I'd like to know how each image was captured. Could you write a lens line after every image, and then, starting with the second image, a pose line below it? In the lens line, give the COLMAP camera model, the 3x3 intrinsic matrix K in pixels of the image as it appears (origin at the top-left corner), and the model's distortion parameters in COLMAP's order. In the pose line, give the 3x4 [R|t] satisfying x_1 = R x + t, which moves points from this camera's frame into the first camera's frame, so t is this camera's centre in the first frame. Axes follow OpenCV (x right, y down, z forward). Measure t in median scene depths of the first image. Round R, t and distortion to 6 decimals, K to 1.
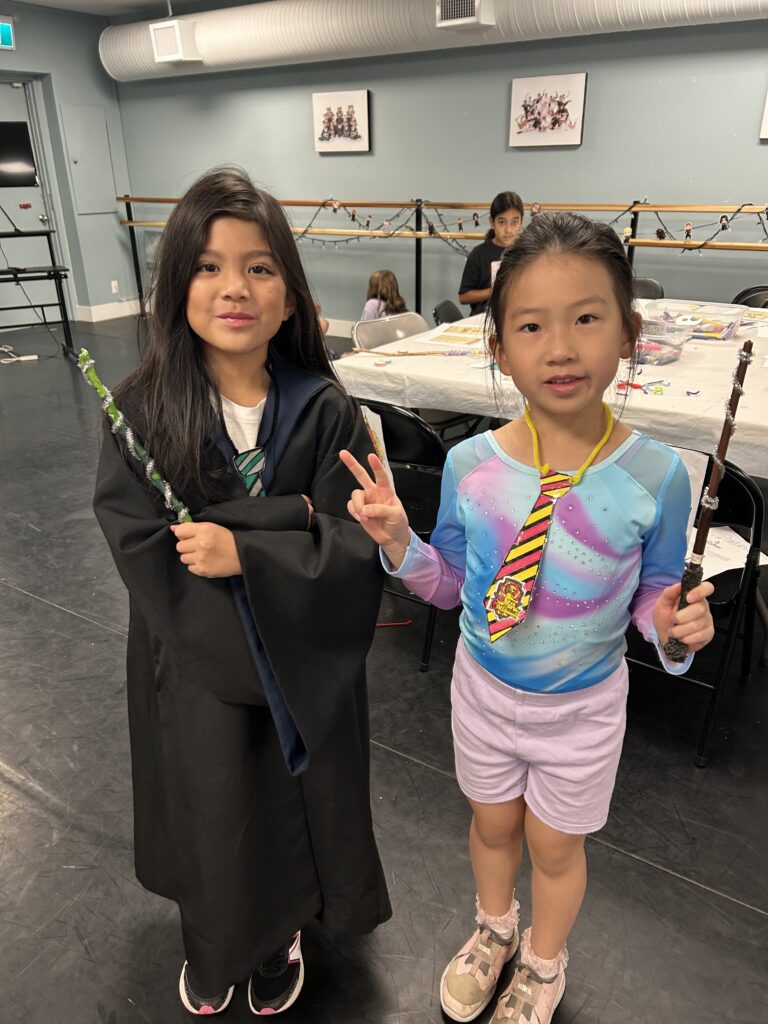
lens RADIAL K [[771.5, 0, 385.0], [0, 771.5, 508.2], [0, 0, 1]] dist [0.001727, -0.002270]
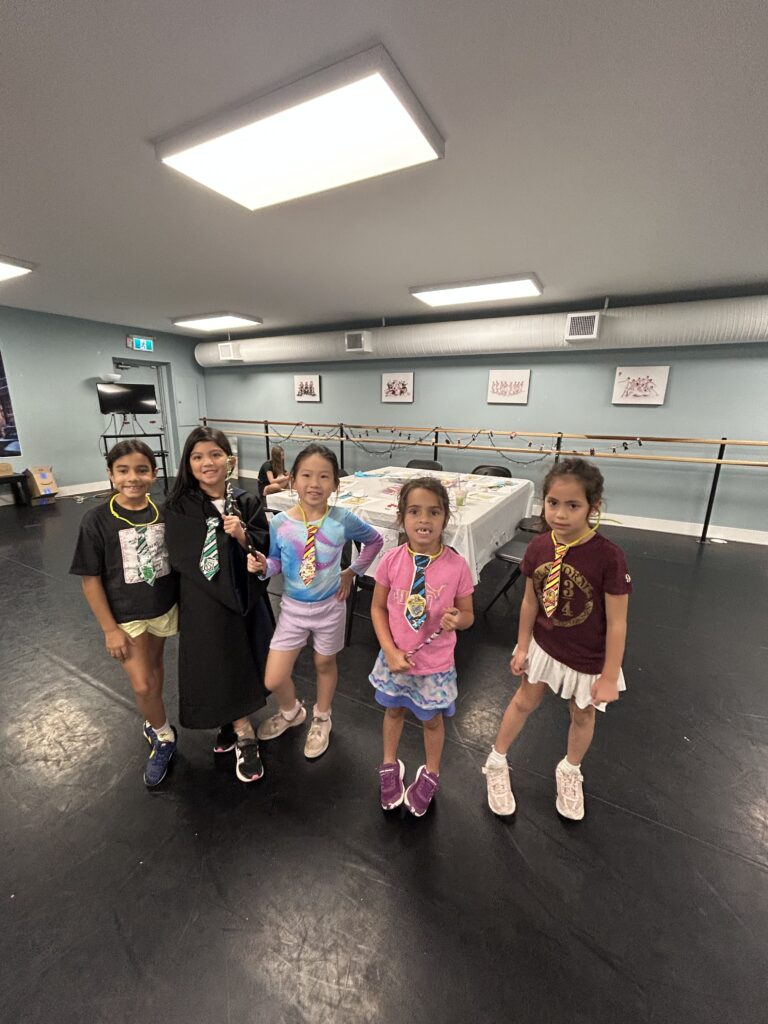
lens RADIAL K [[415.7, 0, 380.3], [0, 415.7, 516.0], [0, 0, 1]] dist [0.001822, 0.000739]
pose [[0.997487, 0.009052, 0.070267, 0.071911], [0.001630, 0.988610, -0.150492, 0.031645], [-0.070828, 0.150229, 0.986111, -0.116928]]
